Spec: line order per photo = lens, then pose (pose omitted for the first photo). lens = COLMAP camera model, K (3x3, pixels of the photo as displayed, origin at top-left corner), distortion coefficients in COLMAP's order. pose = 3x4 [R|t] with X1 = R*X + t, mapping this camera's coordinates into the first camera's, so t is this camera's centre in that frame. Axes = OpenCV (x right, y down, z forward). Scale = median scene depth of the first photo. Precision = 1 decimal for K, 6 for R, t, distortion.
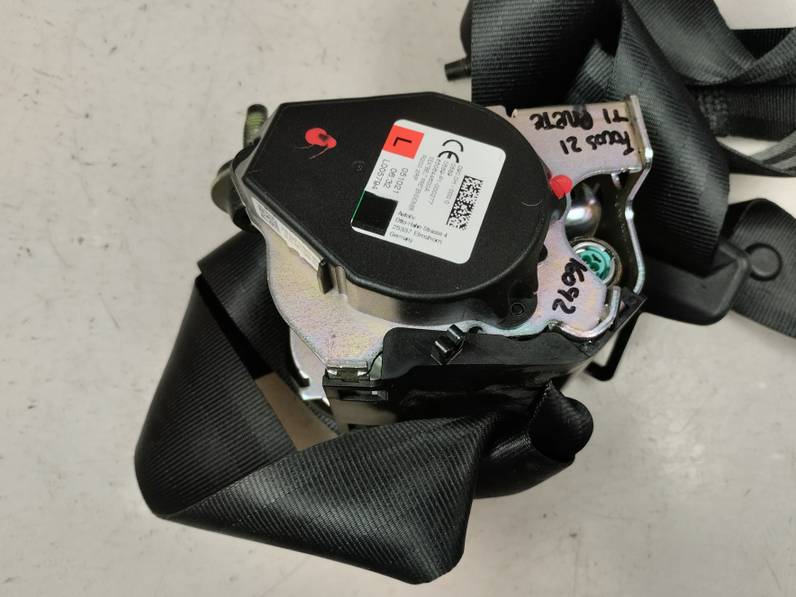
lens RADIAL K [[701.3, 0, 398.0], [0, 701.3, 298.5], [0, 0, 1]] dist [0.017570, -0.000022]
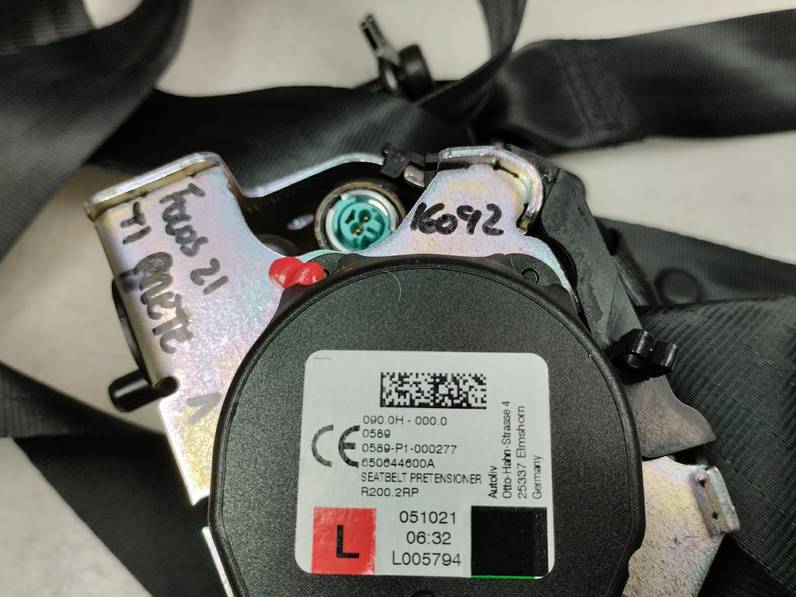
lens RADIAL K [[701.3, 0, 398.0], [0, 701.3, 298.5], [0, 0, 1]] dist [0.017570, -0.000022]
pose [[-0.322940, -0.919204, 0.225329, 0.043391], [0.878479, -0.202558, 0.432717, -0.381917], [-0.352113, 0.337688, 0.872916, 0.469187]]
